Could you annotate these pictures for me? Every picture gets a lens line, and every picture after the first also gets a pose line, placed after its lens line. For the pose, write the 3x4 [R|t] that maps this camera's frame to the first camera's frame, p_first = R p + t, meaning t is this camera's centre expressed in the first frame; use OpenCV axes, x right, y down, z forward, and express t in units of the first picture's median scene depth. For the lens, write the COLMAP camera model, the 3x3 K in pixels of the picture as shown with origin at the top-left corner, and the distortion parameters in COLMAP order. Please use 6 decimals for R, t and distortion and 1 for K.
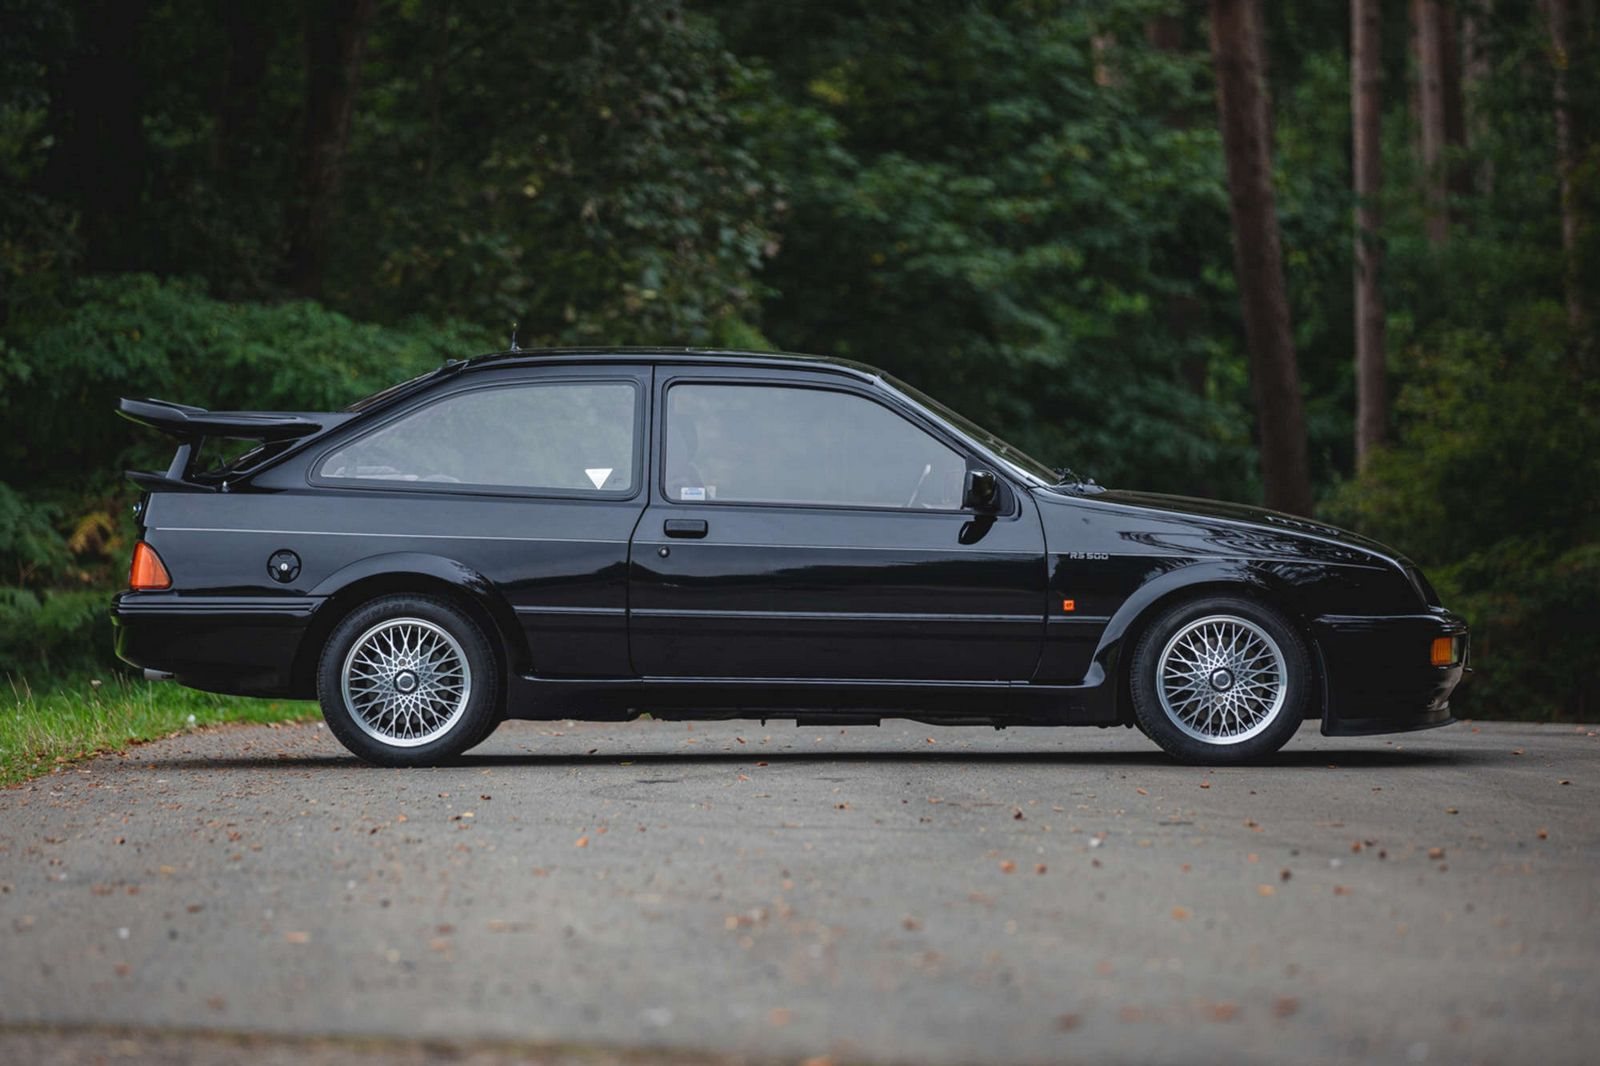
lens RADIAL K [[7777.1, 0, 800.0], [0, 7777.1, 533.0], [0, 0, 1]] dist [0.315794, 5.885753]
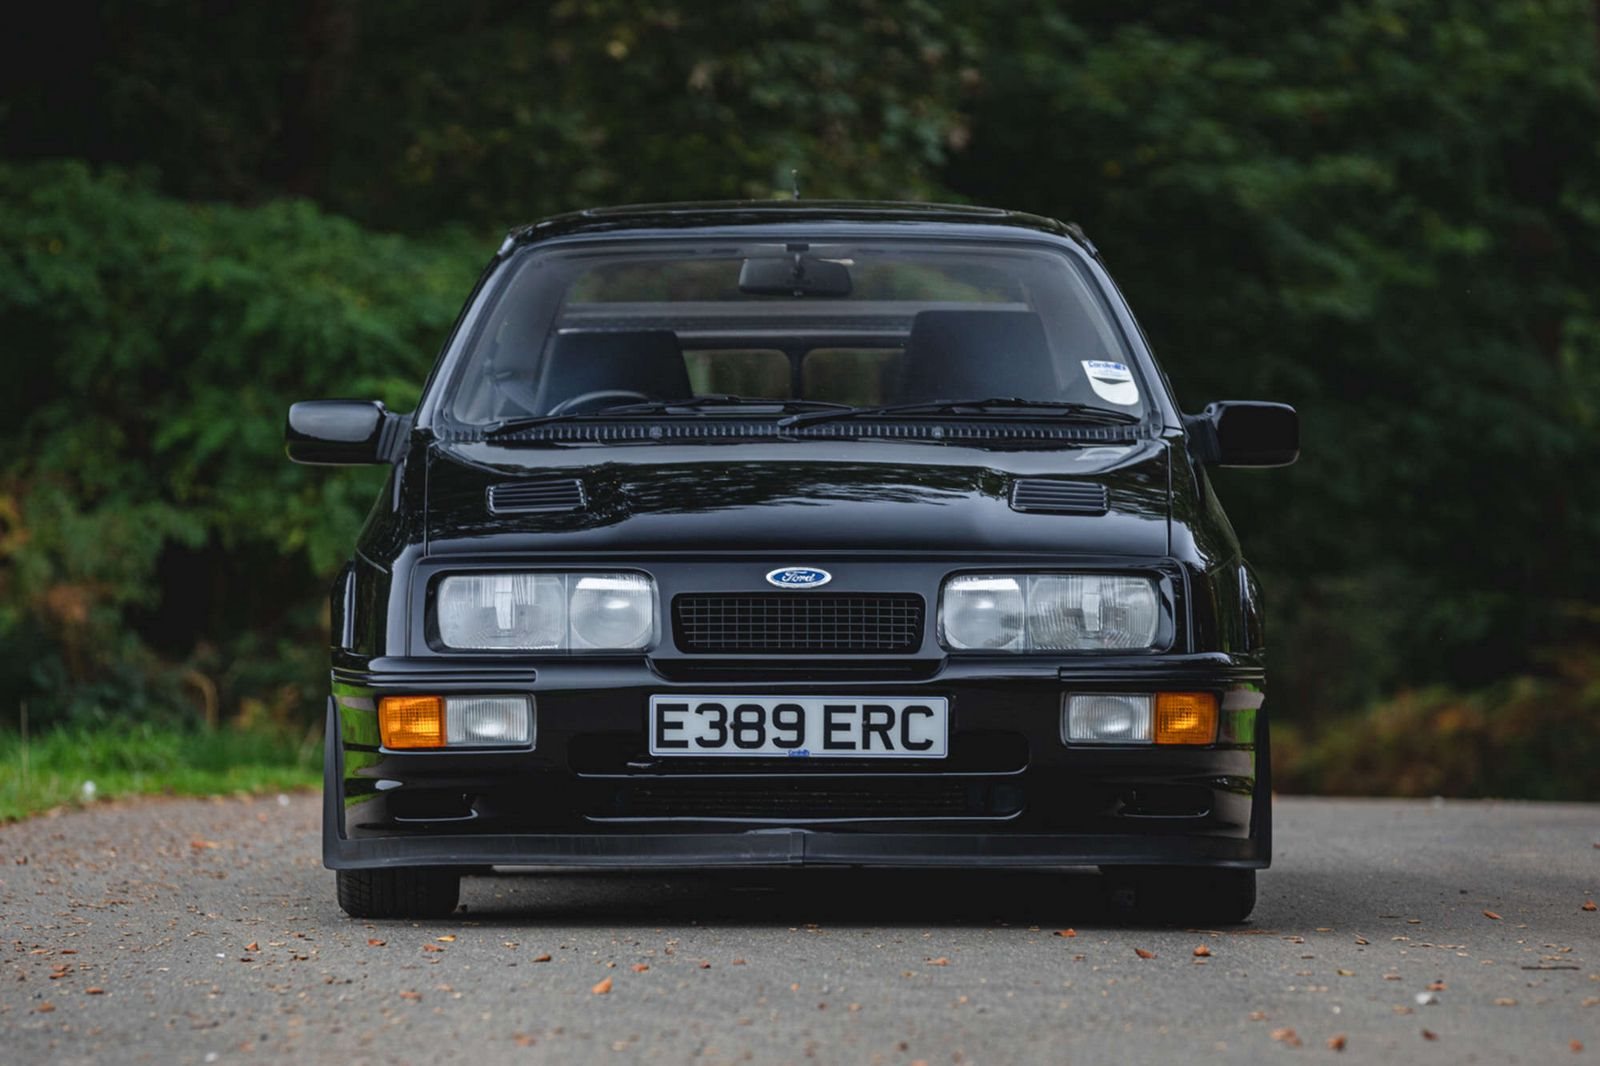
lens RADIAL K [[9174.3, 0, 800.0], [0, 9174.3, 533.0], [0, 0, 1]] dist [0.954322, -3.968945]
pose [[0.999607, 0.009949, -0.026221, 0.004371], [-0.010097, 0.999934, -0.005488, 0.004421], [0.026165, 0.005751, 0.999641, 0.162922]]
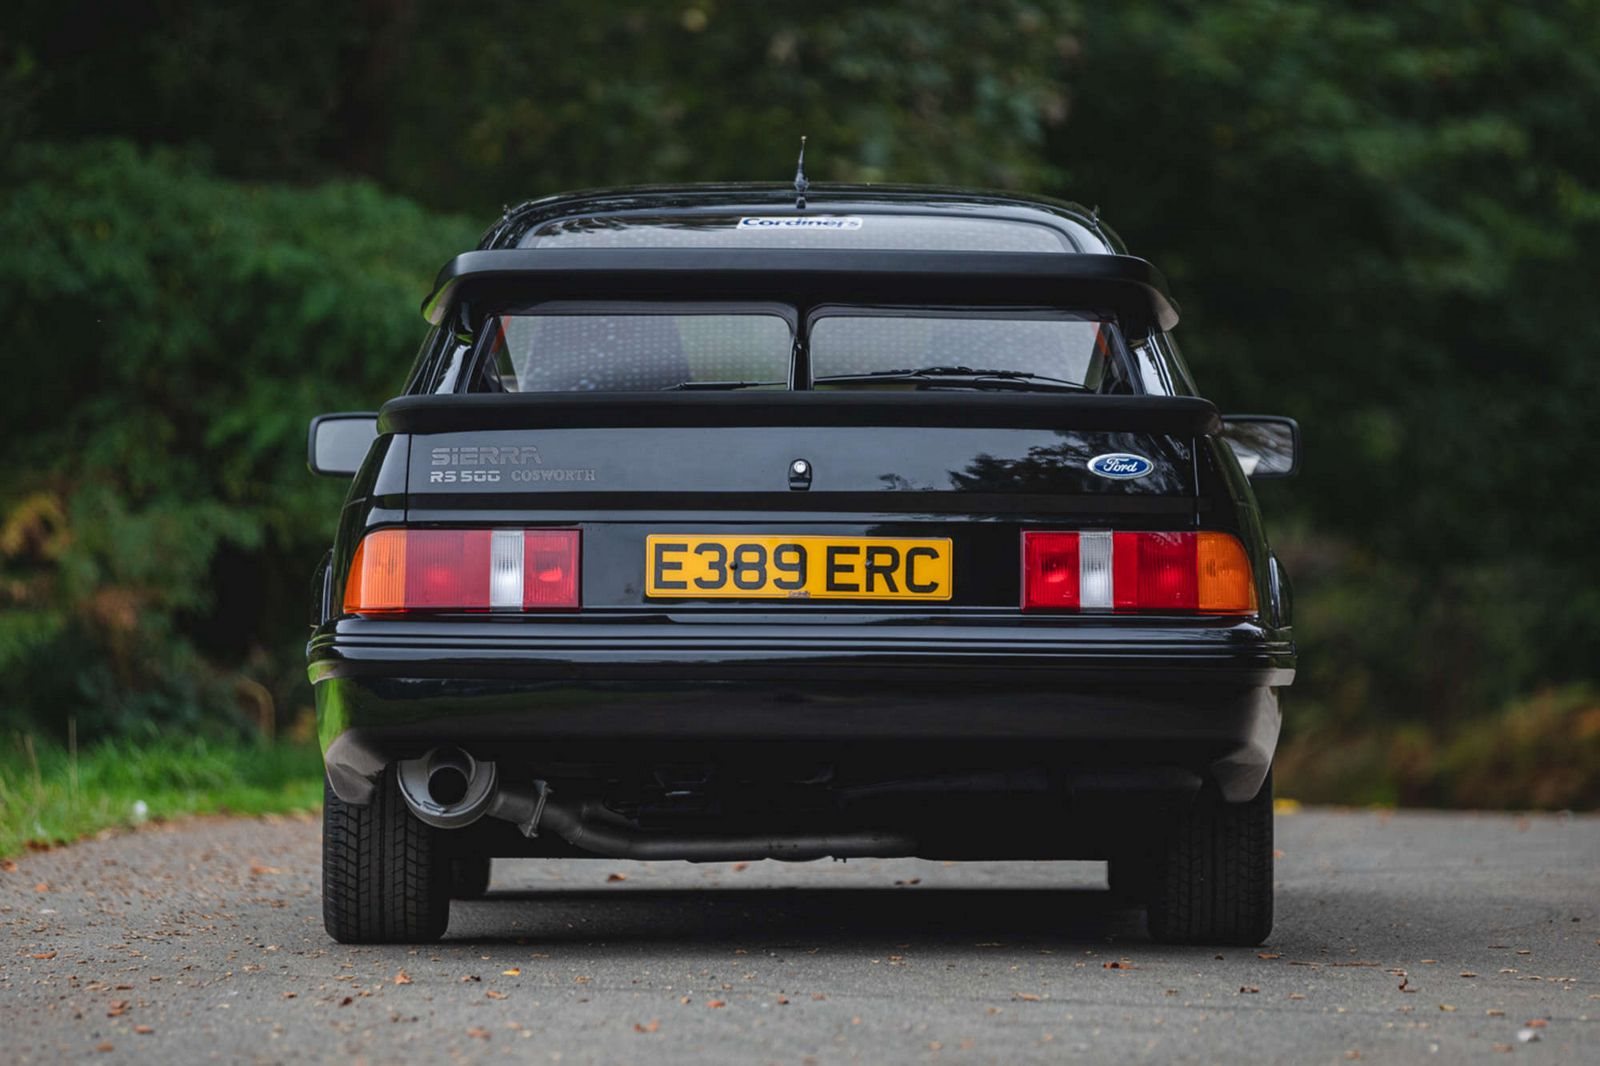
lens RADIAL K [[10085.0, 0, 798.9], [0, 10085.0, 408.4], [0, 0, 1]] dist [1.296817, -27.567731]
pose [[0.999303, 0.006954, -0.036684, 0.006419], [-0.007479, 0.999871, -0.014200, 0.001731], [0.036580, 0.014465, 0.999226, 0.131435]]
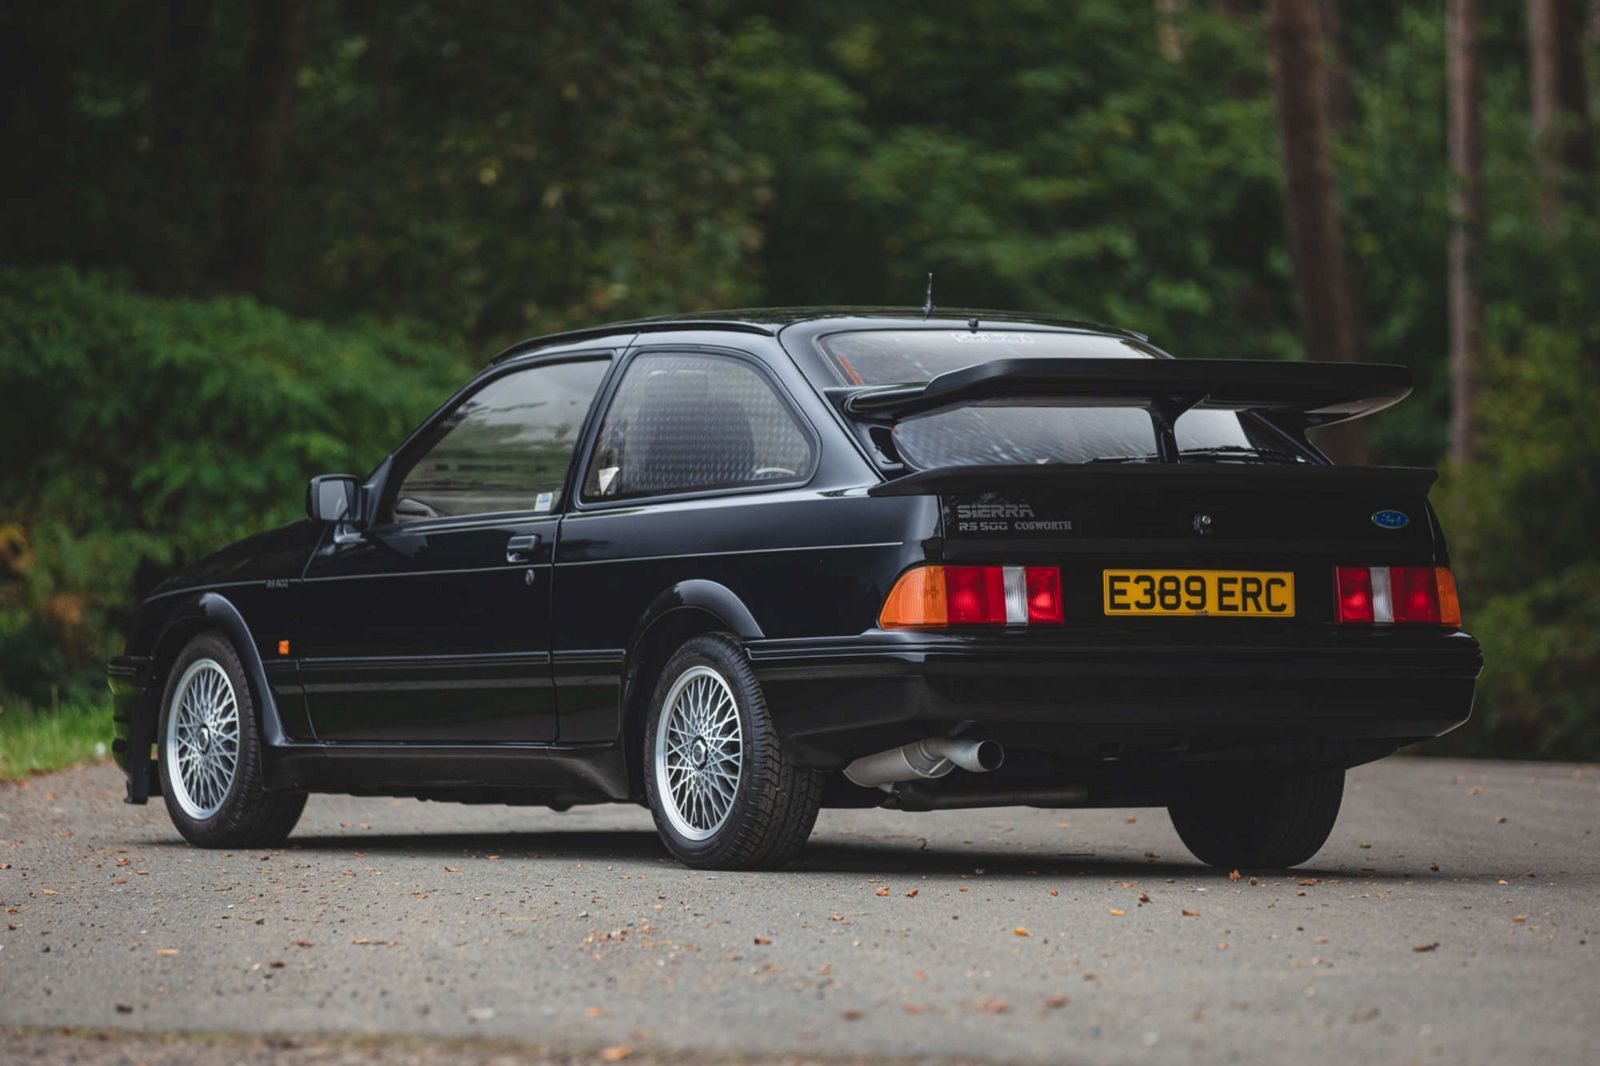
lens RADIAL K [[10085.0, 0, 798.9], [0, 10085.0, 408.4], [0, 0, 1]] dist [1.296817, -27.567731]
pose [[0.999821, 0.006721, -0.017711, 0.023029], [-0.006949, 0.999893, -0.012854, -0.001705], [0.017623, 0.012975, 0.999761, -0.185522]]
